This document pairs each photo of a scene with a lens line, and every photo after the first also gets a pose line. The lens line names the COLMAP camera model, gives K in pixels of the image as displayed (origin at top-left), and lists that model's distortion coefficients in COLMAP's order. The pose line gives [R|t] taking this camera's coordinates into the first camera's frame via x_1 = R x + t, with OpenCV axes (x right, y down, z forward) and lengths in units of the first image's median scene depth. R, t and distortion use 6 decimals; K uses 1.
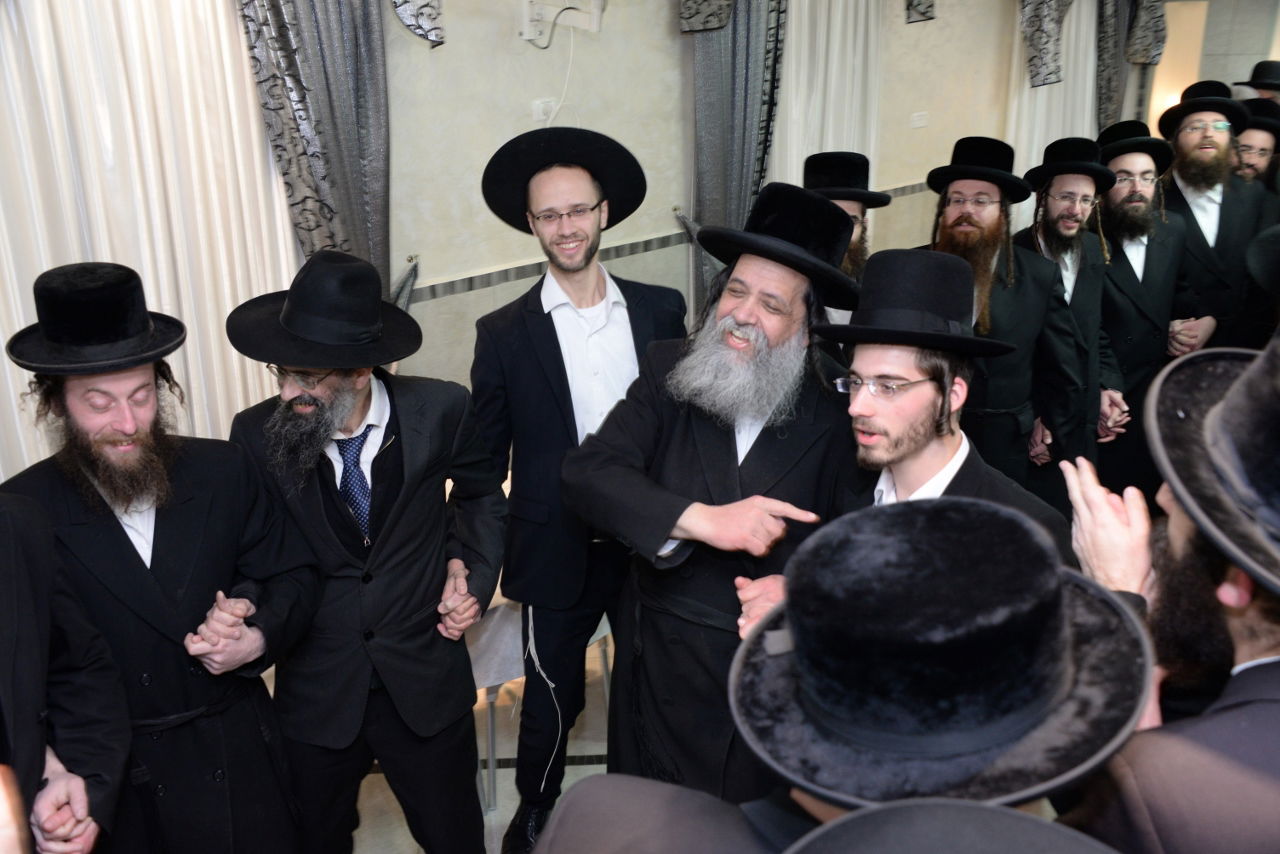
lens RADIAL K [[1244.9, 0, 627.9], [0, 1244.9, 425.5], [0, 0, 1]] dist [0.019312, 0.000000]
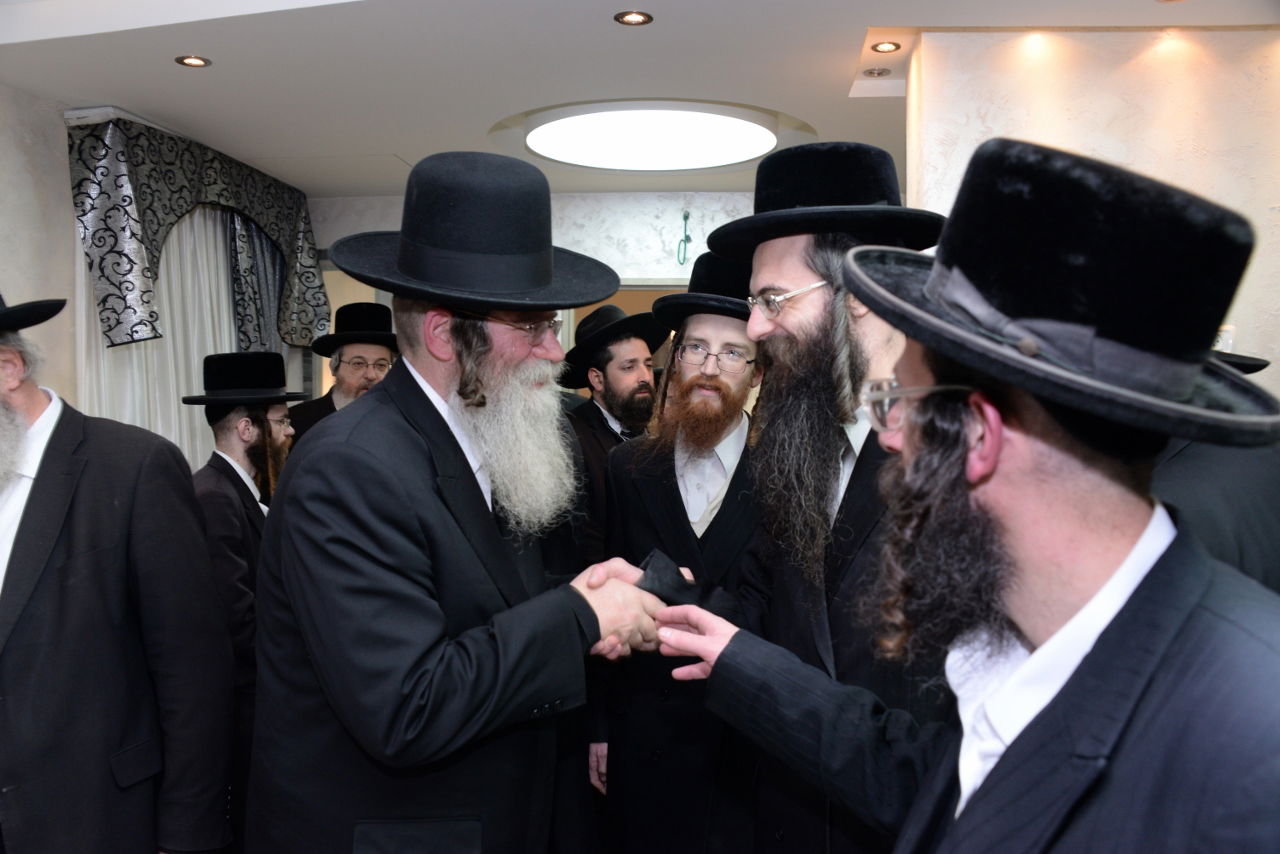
lens RADIAL K [[1029.8, 0, 646.1], [0, 1029.8, 421.3], [0, 0, 1]] dist [-0.143865, 0.086173]
pose [[0.785008, -0.012228, 0.619366, 0.423693], [0.192391, 0.955179, -0.224986, -0.162603], [-0.588854, 0.295776, 0.752175, 0.950731]]
